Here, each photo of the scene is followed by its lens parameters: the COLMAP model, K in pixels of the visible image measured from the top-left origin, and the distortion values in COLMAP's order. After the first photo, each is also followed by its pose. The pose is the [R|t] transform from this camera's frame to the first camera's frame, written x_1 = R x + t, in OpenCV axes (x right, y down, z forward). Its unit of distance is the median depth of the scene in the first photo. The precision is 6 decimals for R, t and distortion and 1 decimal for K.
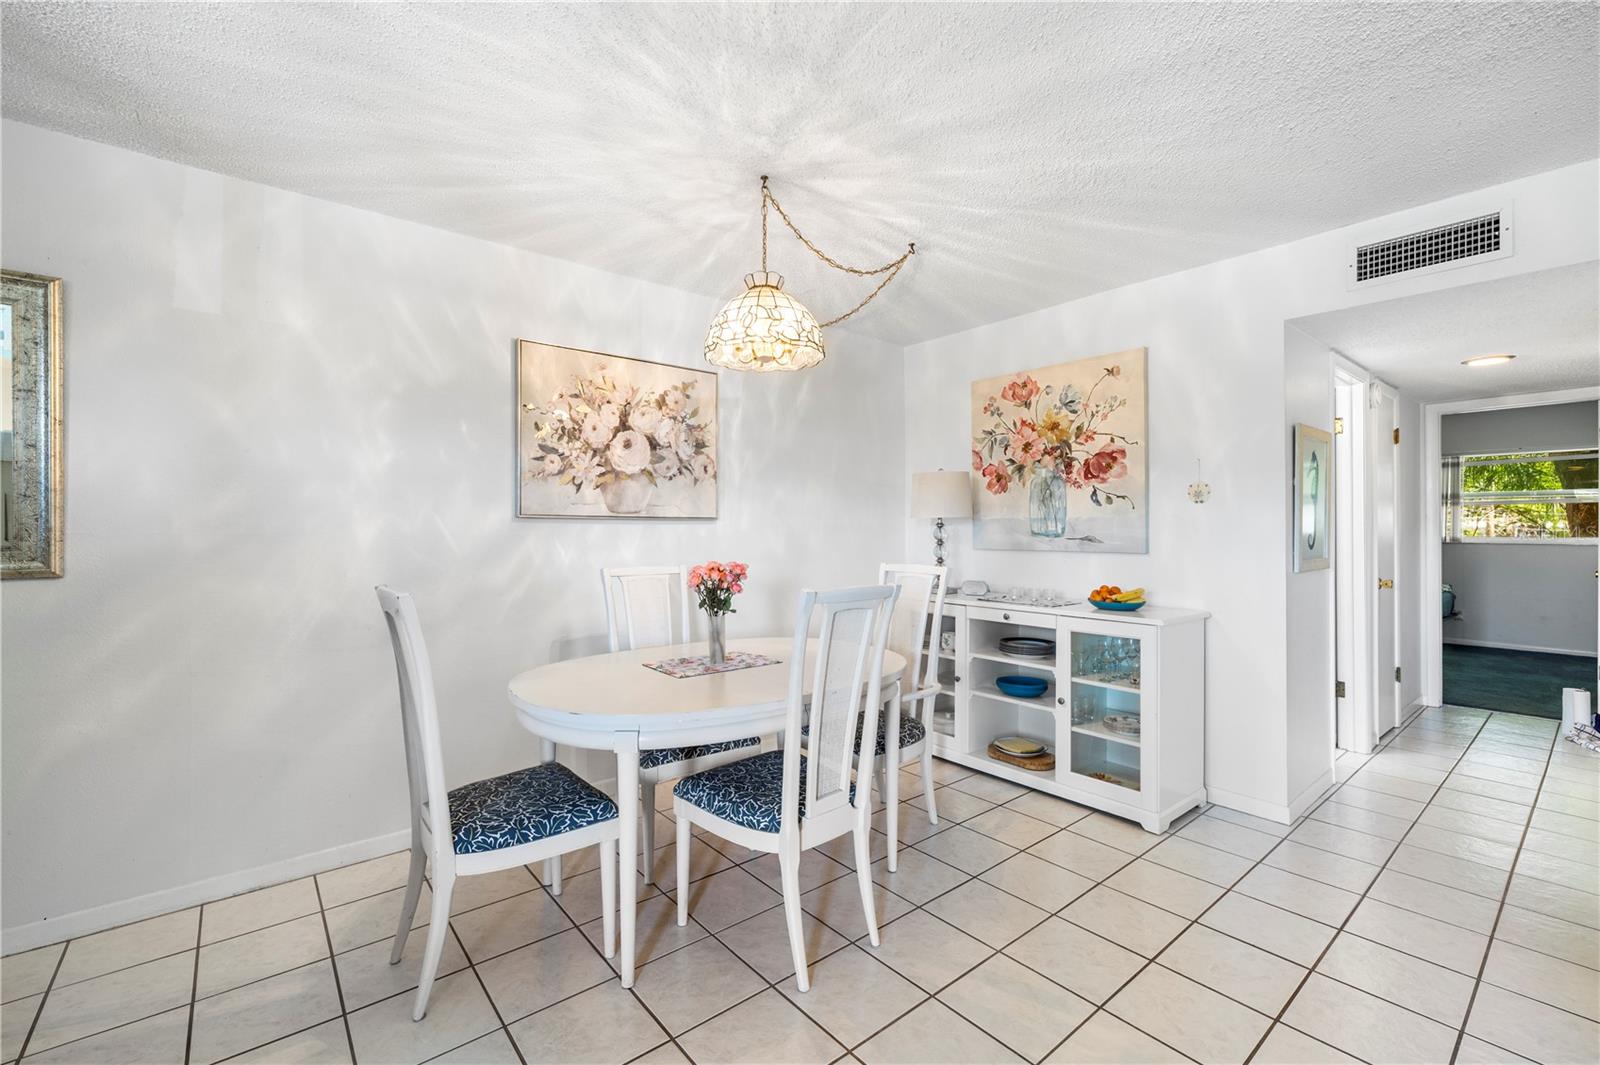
lens RADIAL K [[673.6, 0, 791.7], [0, 673.6, 523.6], [0, 0, 1]] dist [0.002049, -0.000444]
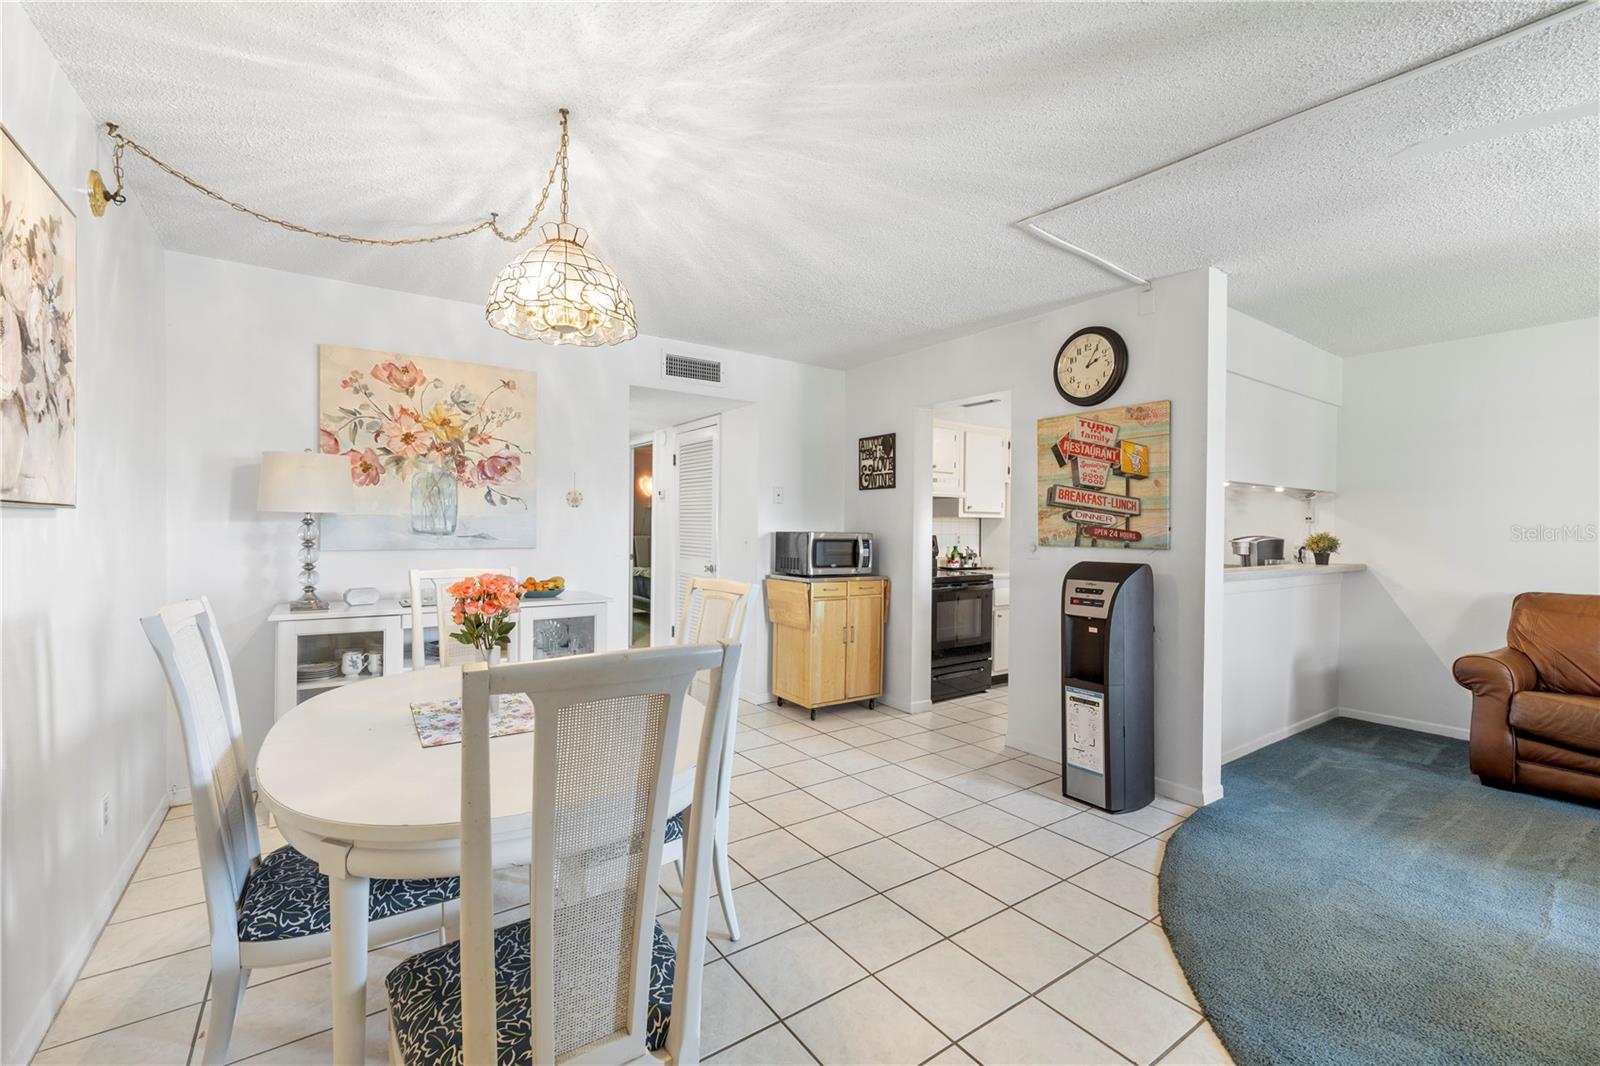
lens RADIAL K [[673.6, 0, 795.4], [0, 673.6, 530.4], [0, 0, 1]] dist [0.002049, -0.000444]
pose [[0.075342, -0.006471, 0.997137, -0.585135], [-0.013503, 0.999881, 0.007509, -0.001007], [-0.997066, -0.014030, 0.075246, 0.437030]]
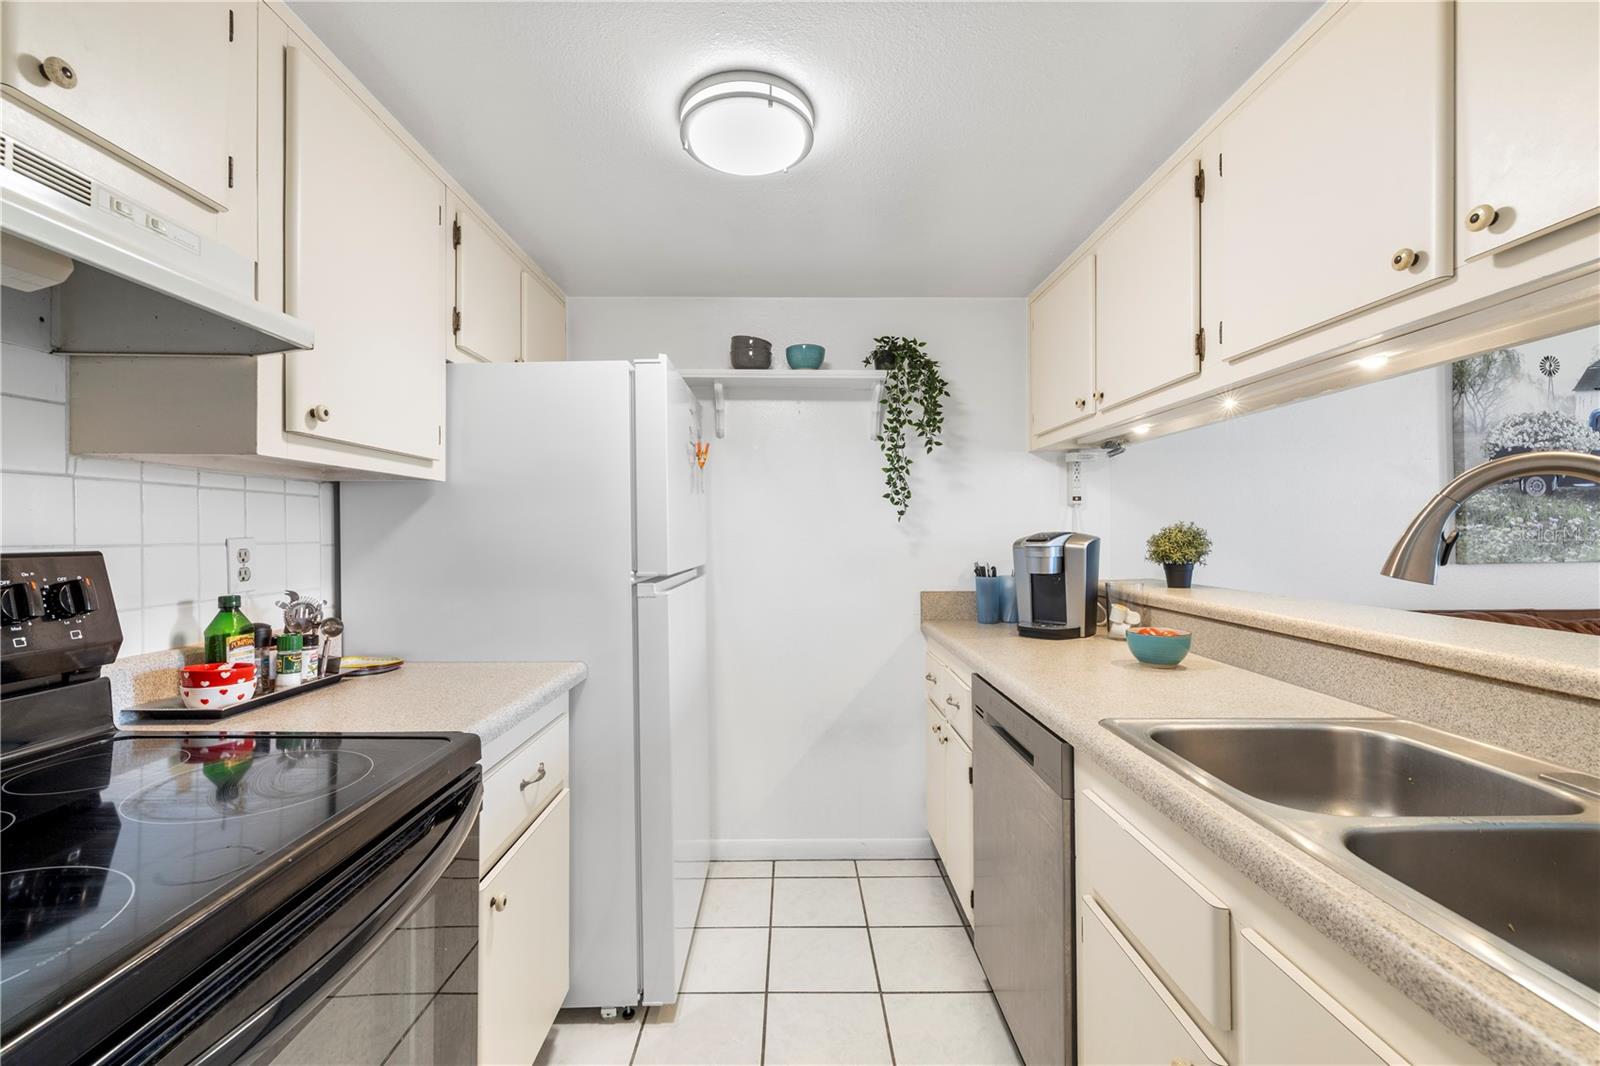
lens RADIAL K [[673.6, 0, 804.8], [0, 673.6, 530.4], [0, 0, 1]] dist [0.002049, -0.000444]
pose [[-0.779849, 0.001035, 0.625967, 0.643272], [-0.001866, 0.999990, -0.003977, 0.009715], [-0.625965, -0.004270, -0.779839, 0.256039]]
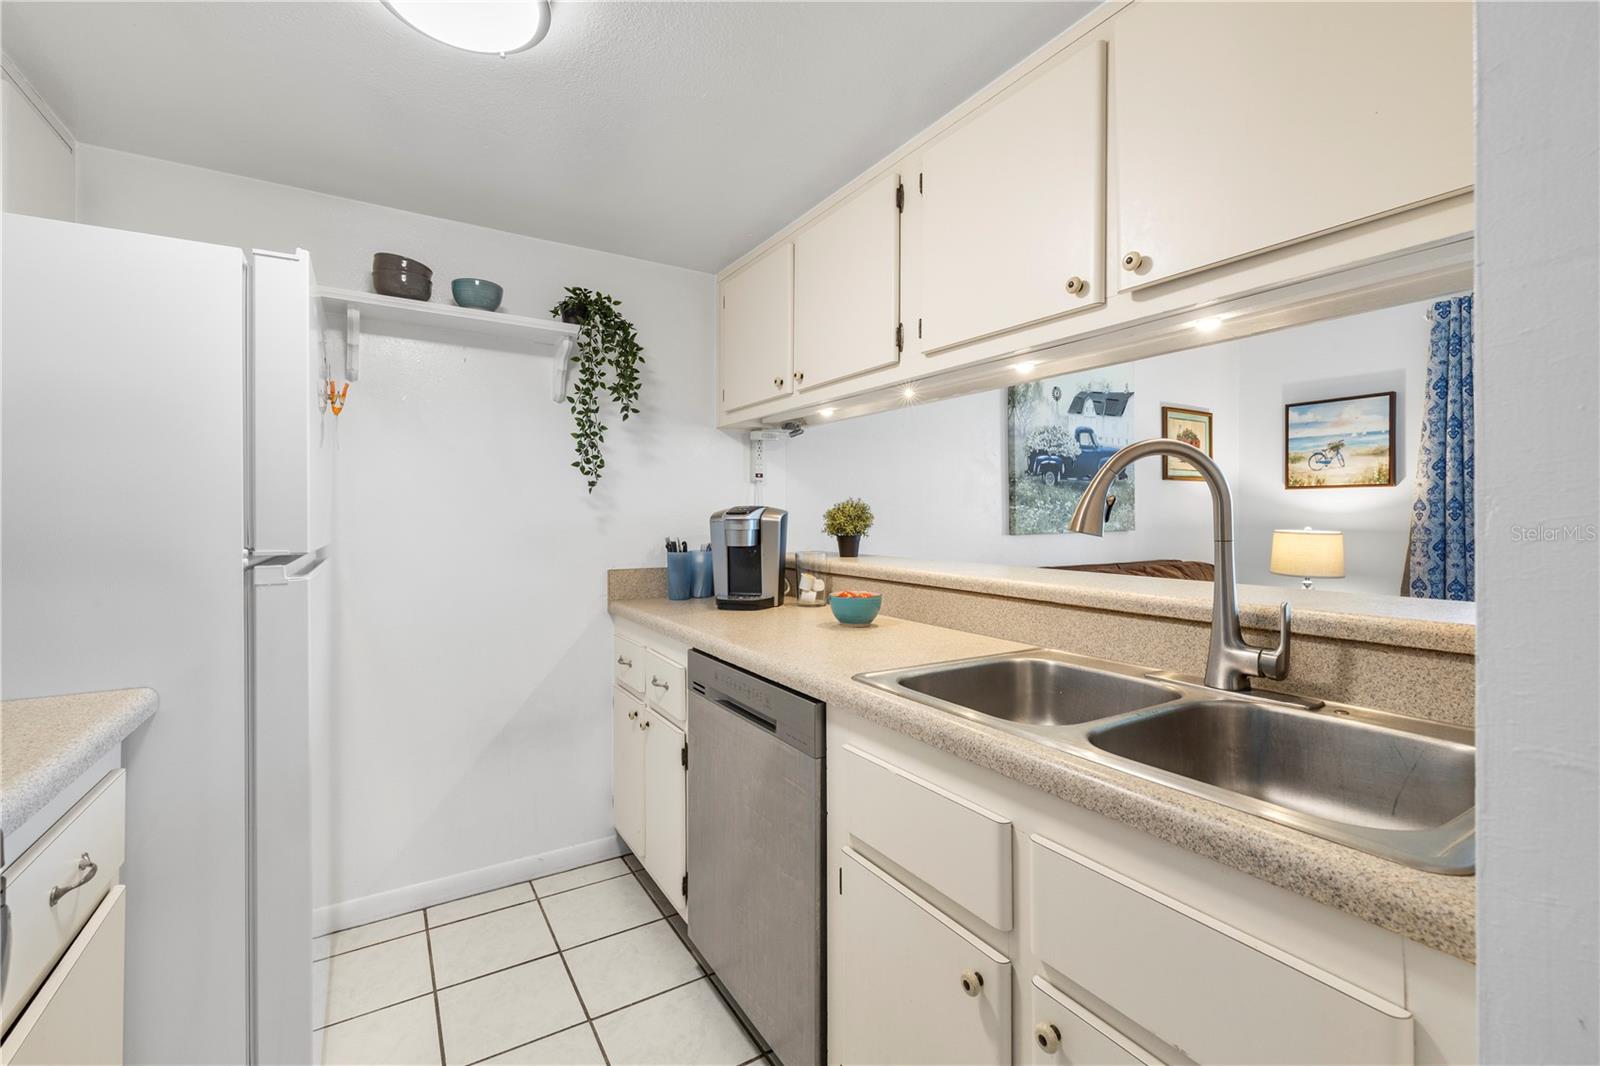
lens RADIAL K [[673.6, 0, 797.5], [0, 673.6, 512.5], [0, 0, 1]] dist [0.002049, -0.000444]
pose [[-0.990499, -0.004727, 0.137442, 0.722673], [-0.006090, 0.999936, -0.009492, 0.020927], [-0.137388, -0.010239, -0.990464, 0.254502]]
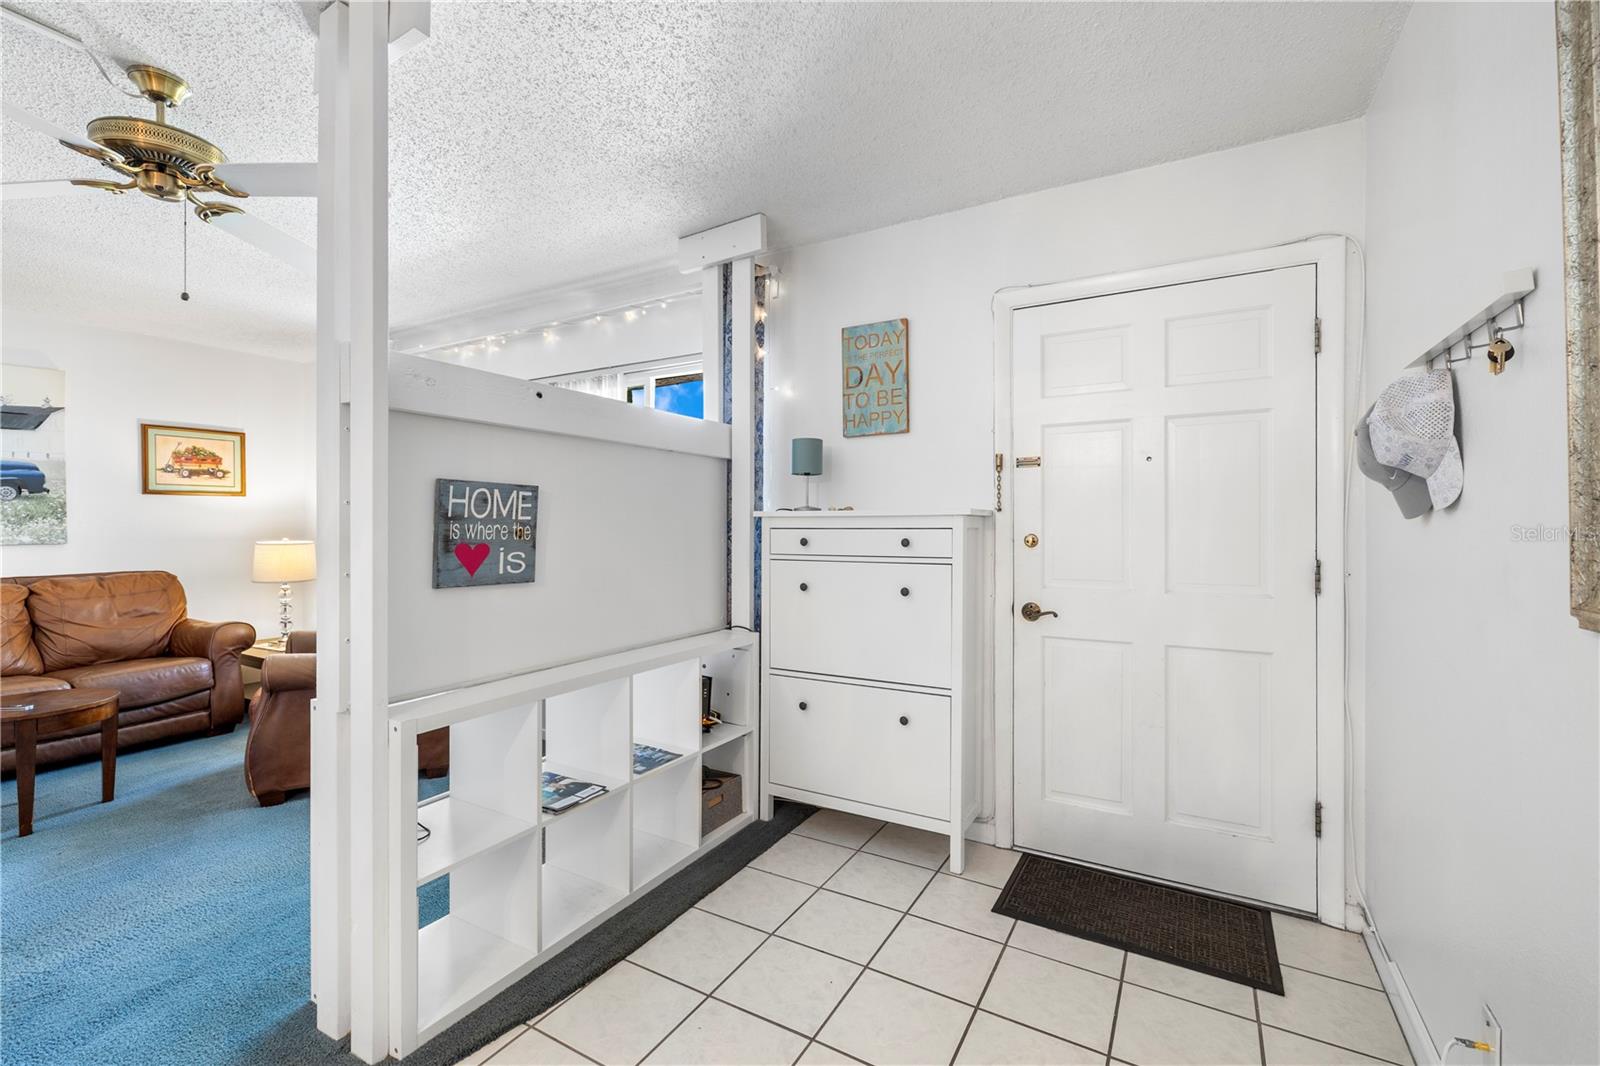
lens RADIAL K [[673.6, 0, 797.1], [0, 673.6, 532.4], [0, 0, 1]] dist [0.002049, -0.000444]
pose [[-0.933358, 0.003823, -0.358927, -0.448271], [0.000877, 0.999965, 0.008371, 0.008501], [0.358946, 0.007498, -0.933328, 0.576673]]
